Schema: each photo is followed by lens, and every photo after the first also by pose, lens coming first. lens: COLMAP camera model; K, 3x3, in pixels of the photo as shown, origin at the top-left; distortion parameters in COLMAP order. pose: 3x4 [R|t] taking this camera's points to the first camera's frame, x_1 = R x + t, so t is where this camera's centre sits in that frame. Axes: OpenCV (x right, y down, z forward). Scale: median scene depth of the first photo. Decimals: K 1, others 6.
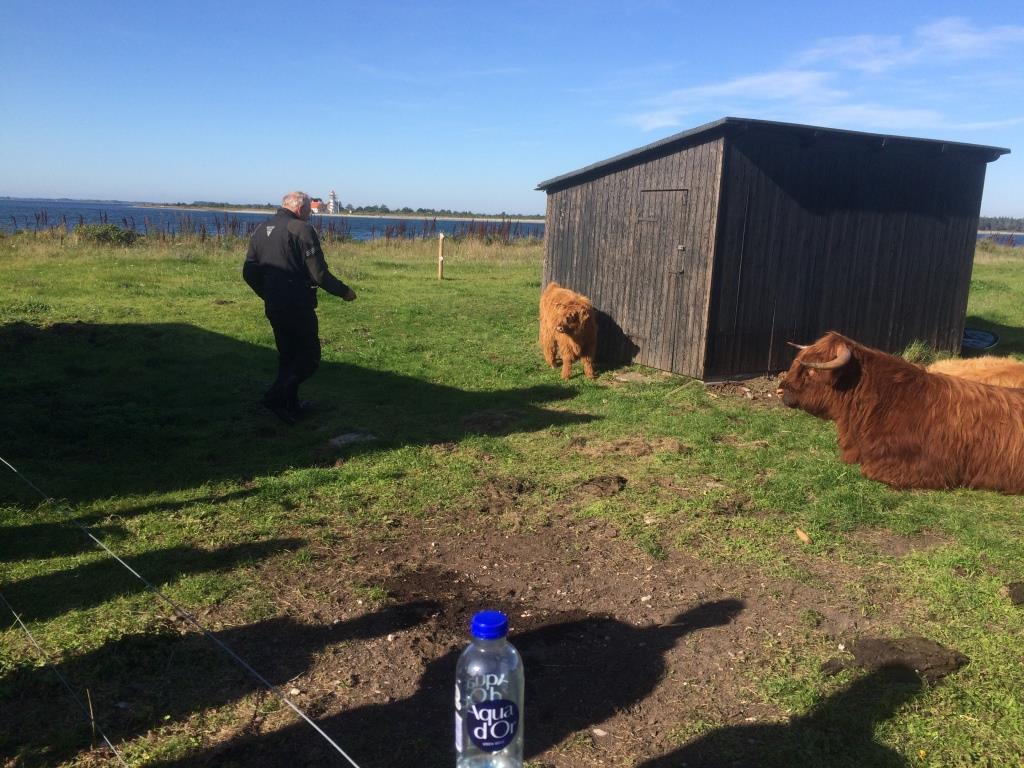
lens RADIAL K [[874.6, 0, 514.4], [0, 874.6, 388.1], [0, 0, 1]] dist [0.051216, -0.013039]
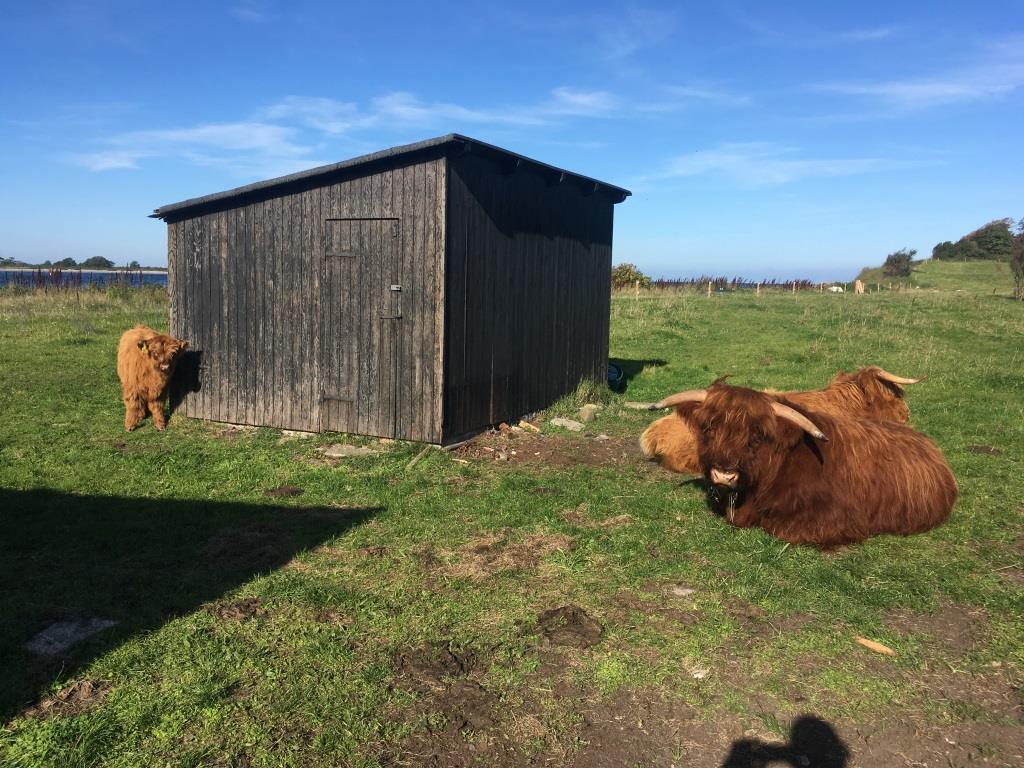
lens RADIAL K [[867.5, 0, 520.4], [0, 867.5, 380.8], [0, 0, 1]] dist [0.078967, -0.010807]
pose [[0.836067, -0.078329, 0.543006, -0.155918], [0.111523, 0.993355, -0.028421, -0.034828], [-0.537172, 0.084319, 0.839247, 0.244168]]
